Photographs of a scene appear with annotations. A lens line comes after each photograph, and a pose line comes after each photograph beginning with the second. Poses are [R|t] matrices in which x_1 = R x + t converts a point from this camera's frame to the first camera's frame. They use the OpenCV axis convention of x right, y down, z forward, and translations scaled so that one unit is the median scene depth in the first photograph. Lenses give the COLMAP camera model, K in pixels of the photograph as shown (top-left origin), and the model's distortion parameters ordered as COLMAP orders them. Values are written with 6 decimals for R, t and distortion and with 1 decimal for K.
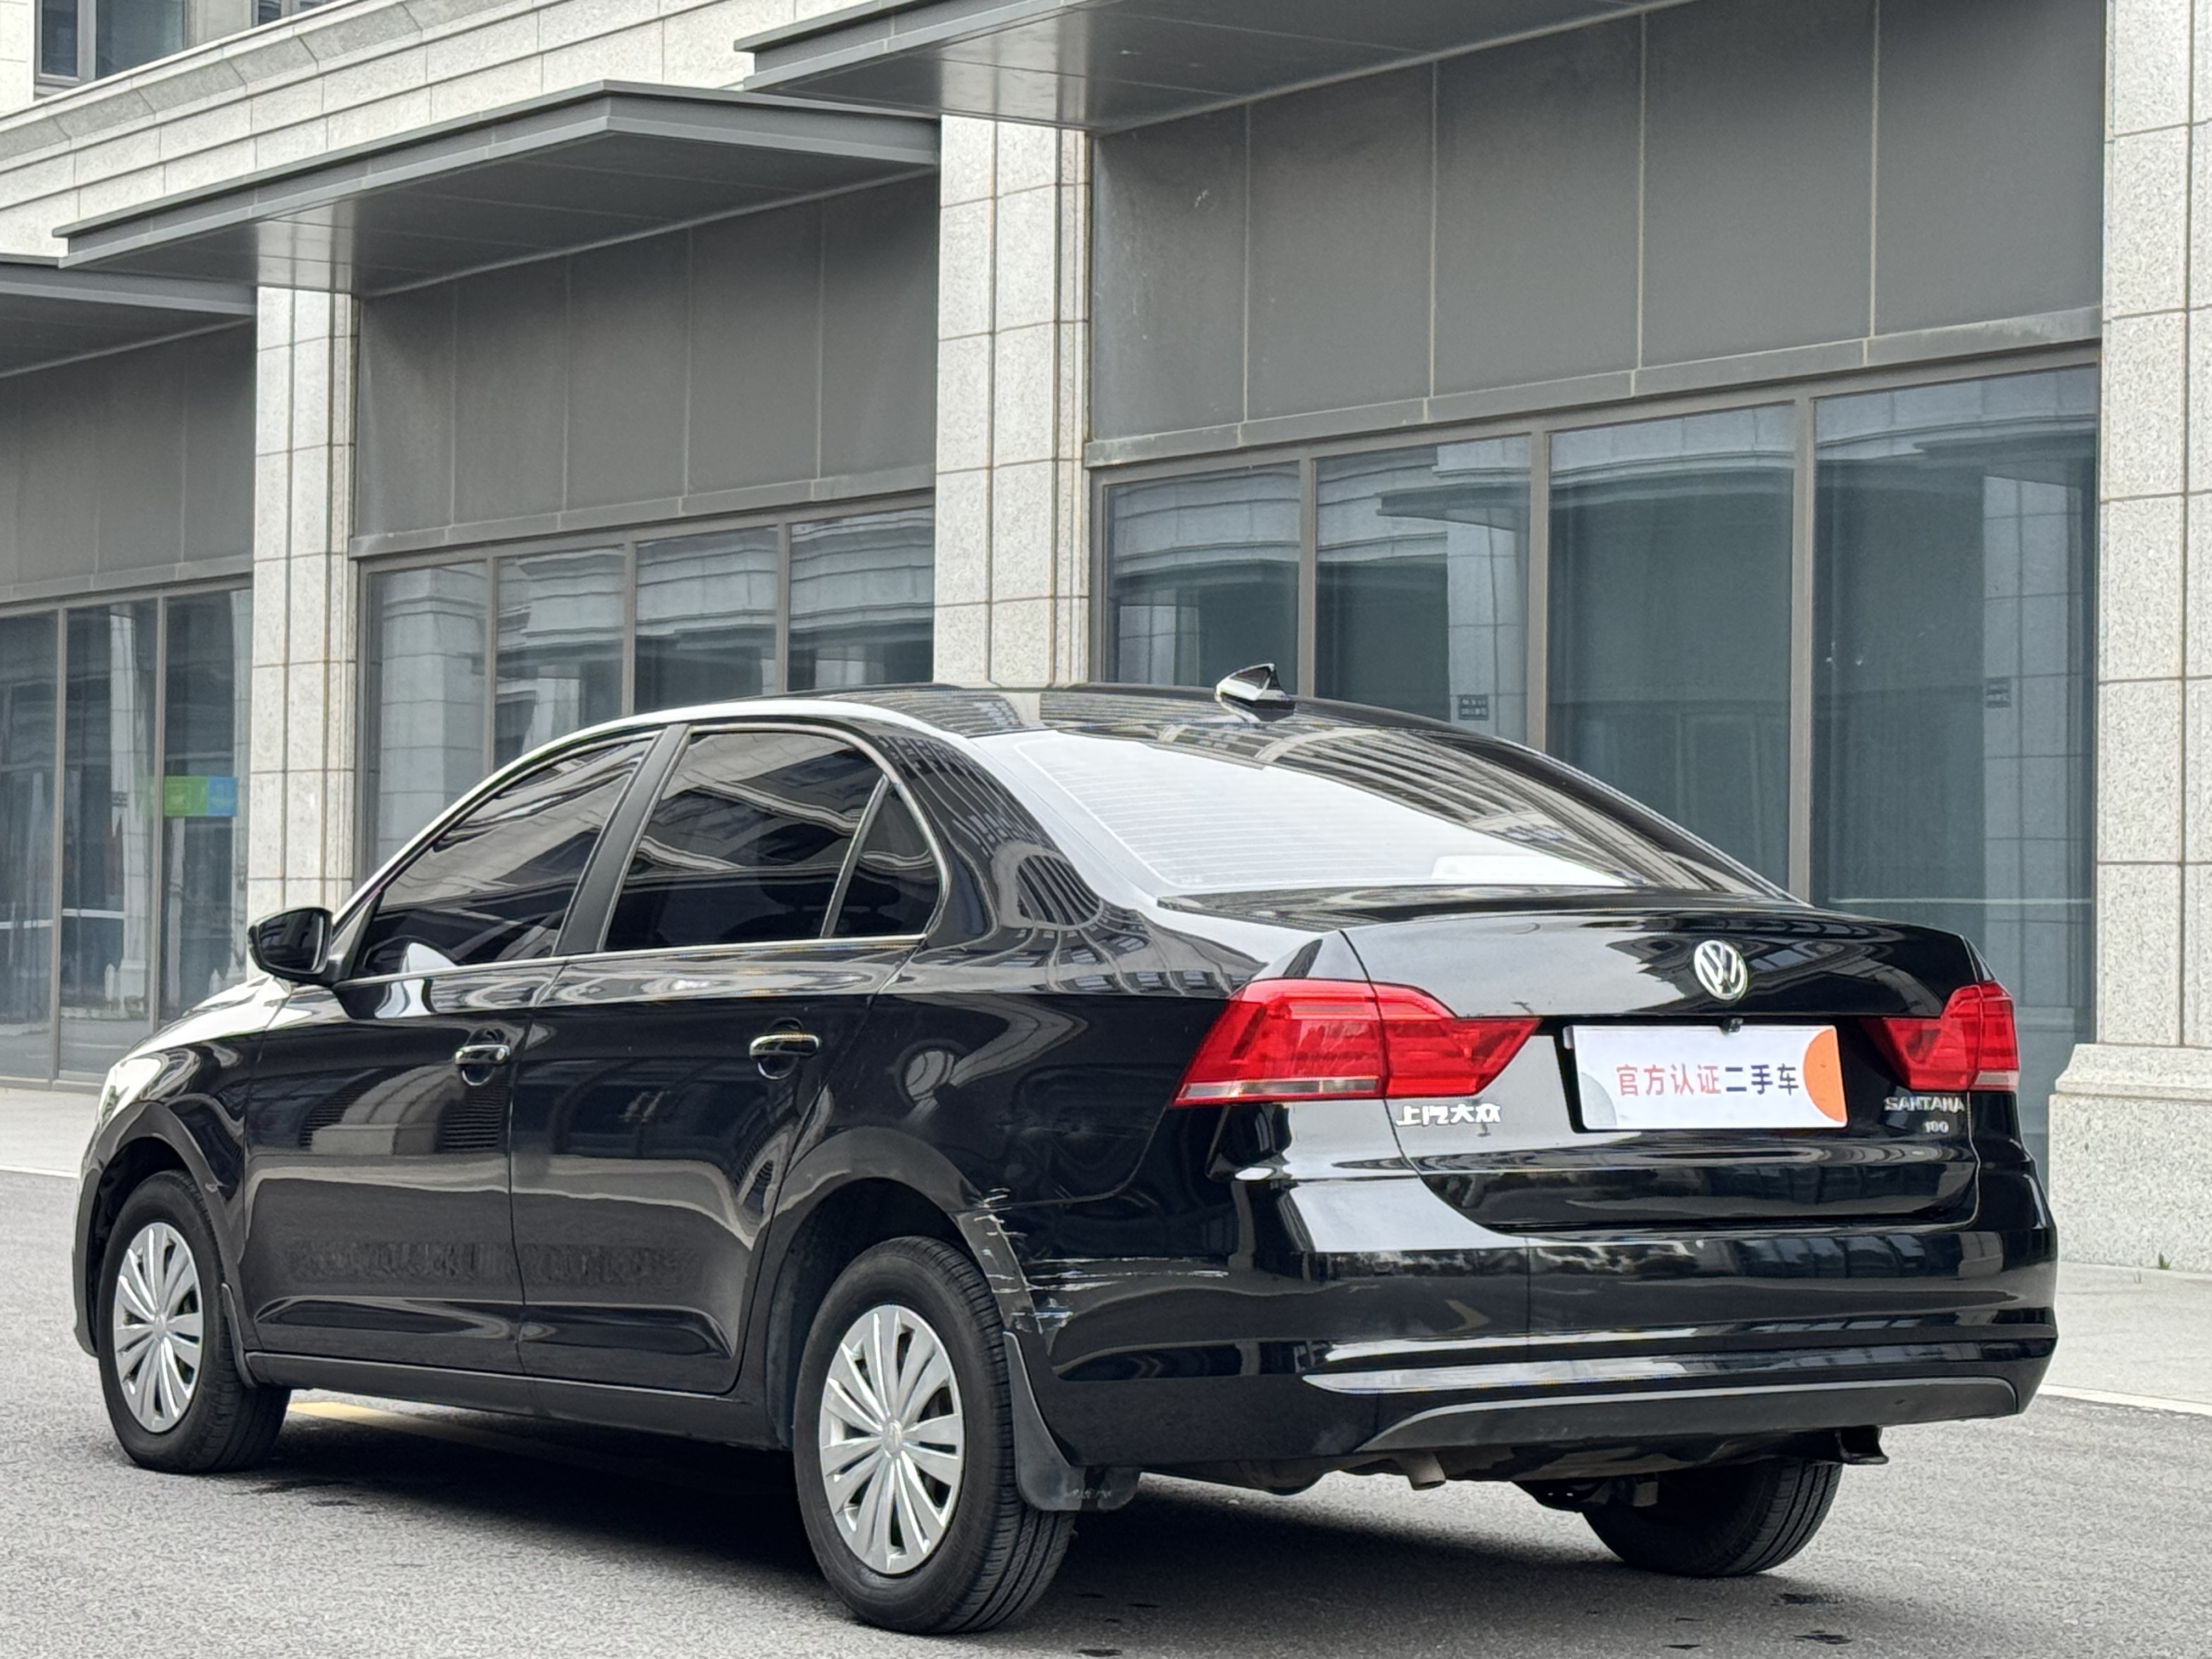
lens RADIAL K [[5309.4, 0, 1106.0], [0, 5309.4, 829.5], [0, 0, 1]] dist [0.056372, -0.046490]
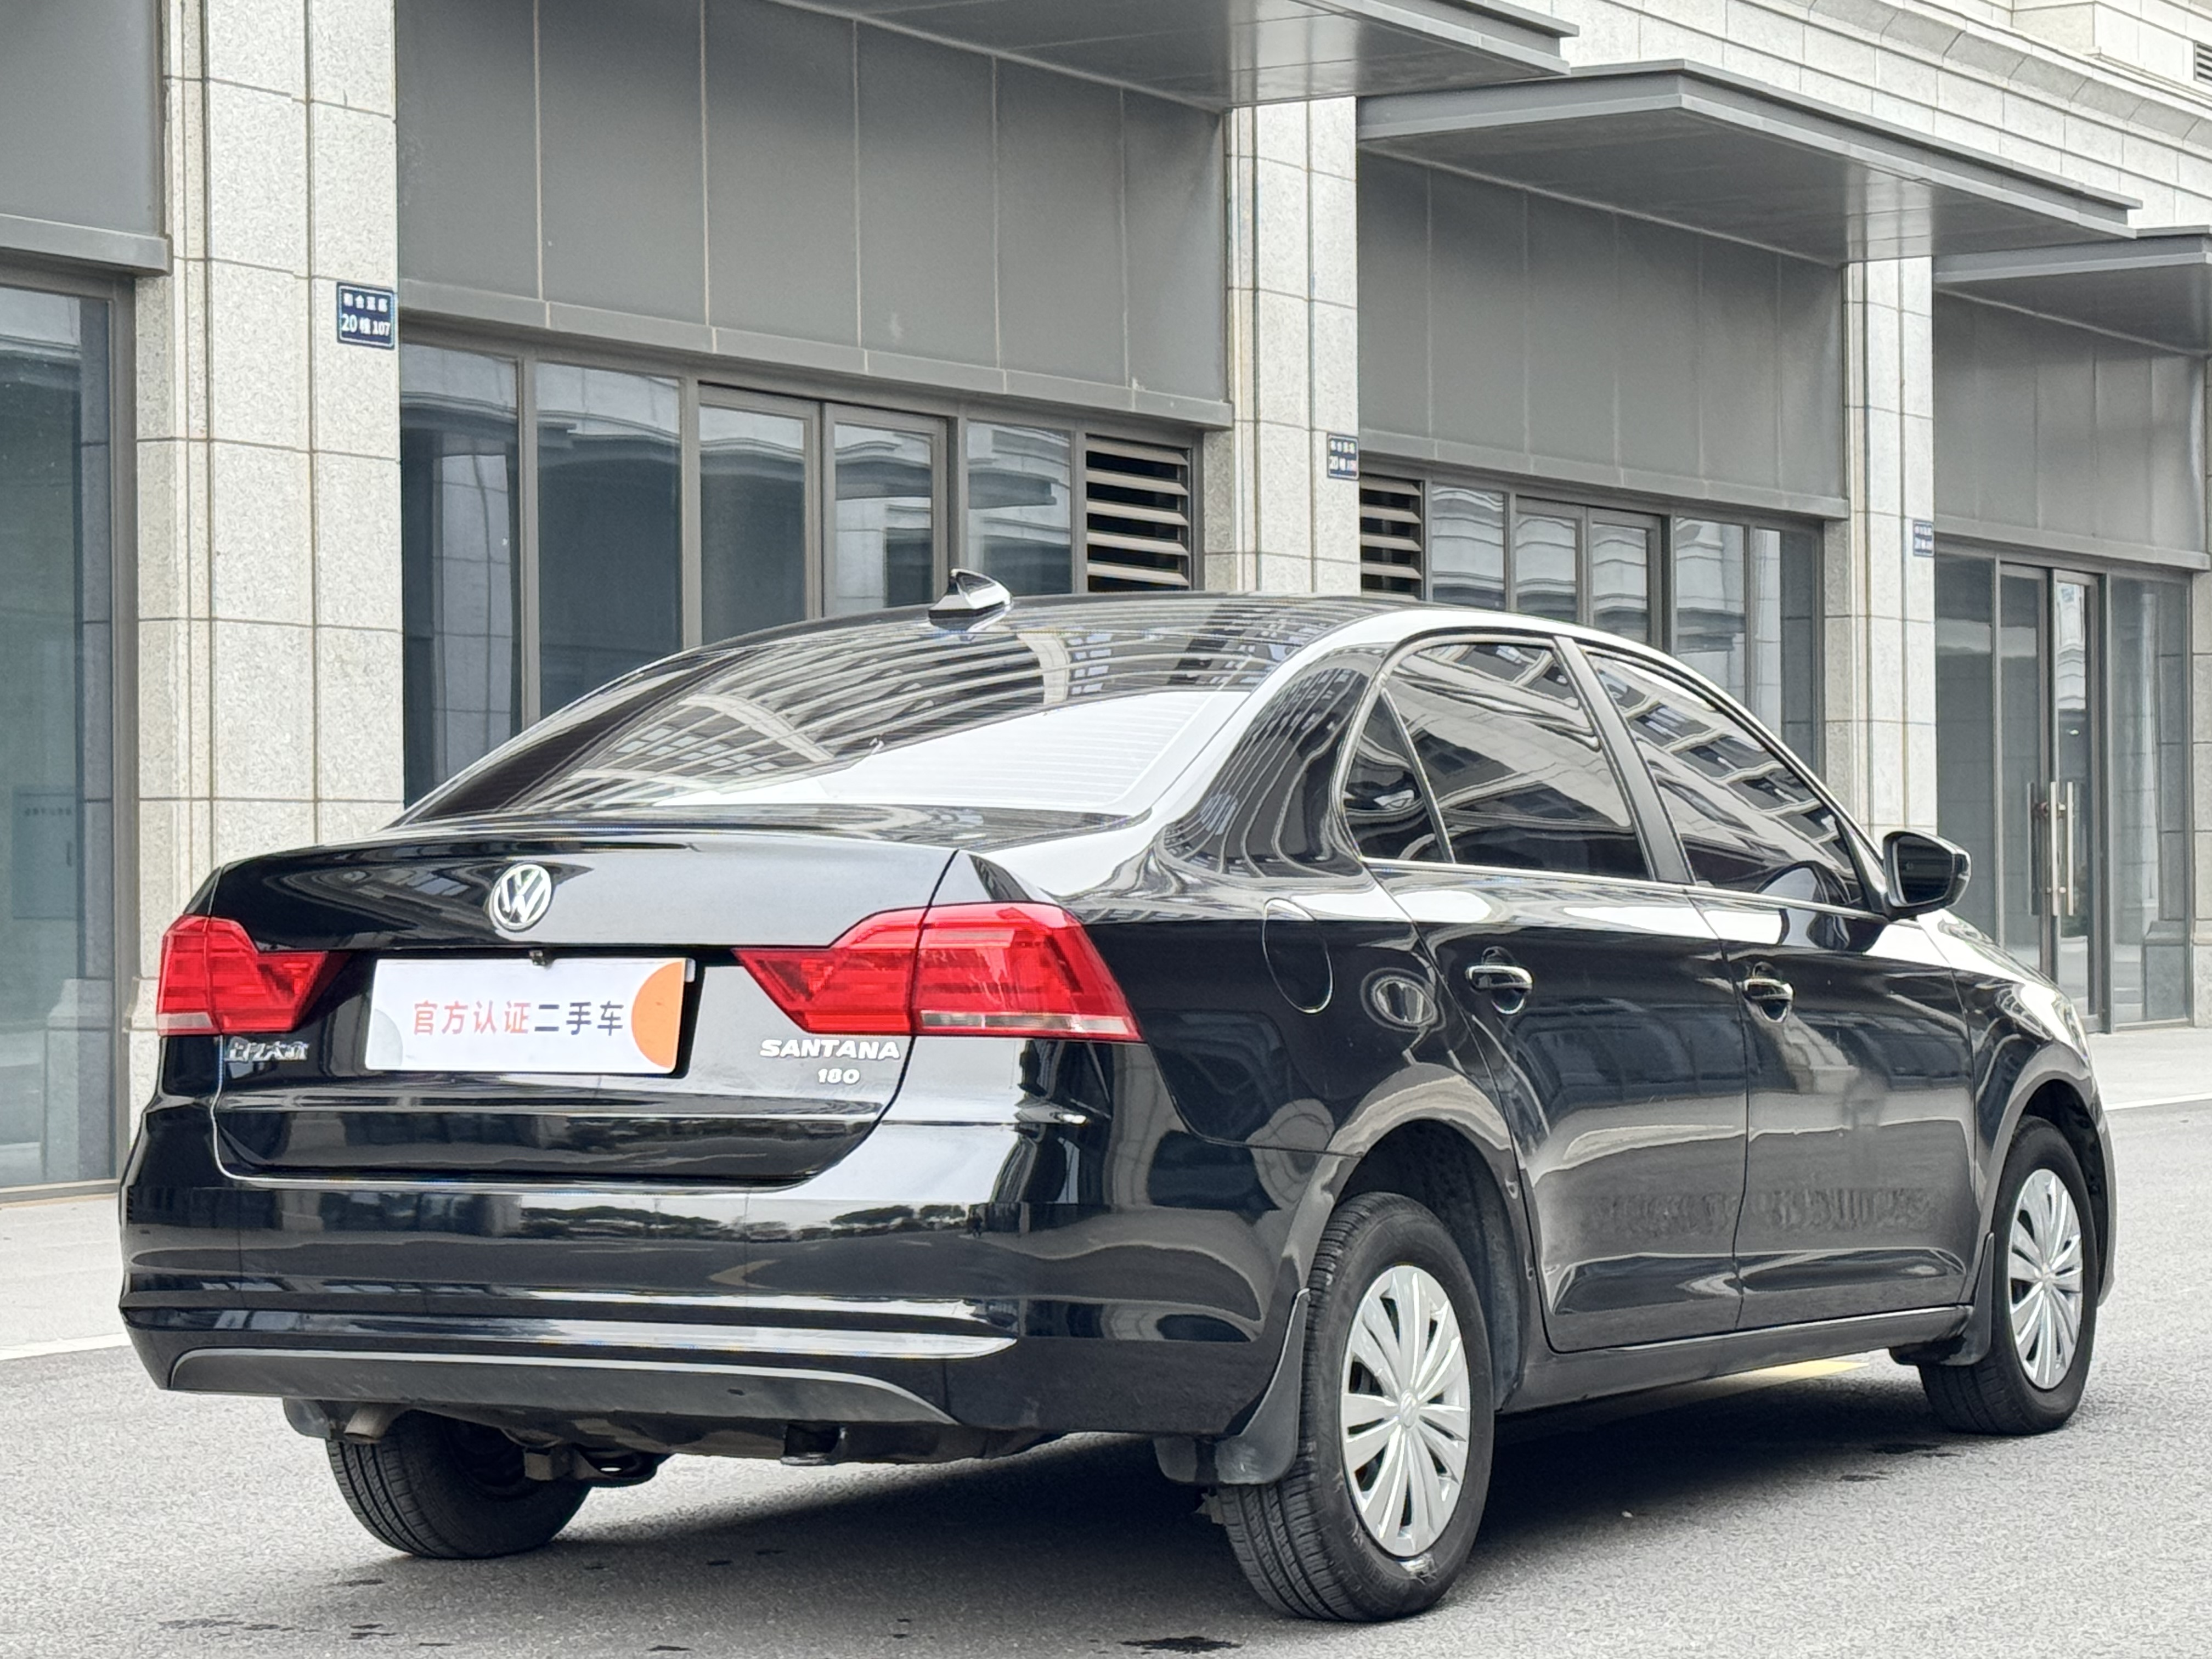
lens RADIAL K [[5309.4, 0, 1106.0], [0, 5309.4, 829.5], [0, 0, 1]] dist [0.056372, -0.046490]
pose [[0.435557, -0.025437, -0.899802, 0.974744], [0.033589, 0.999364, -0.011993, 0.029071], [0.899534, -0.025000, 0.436134, 0.693401]]
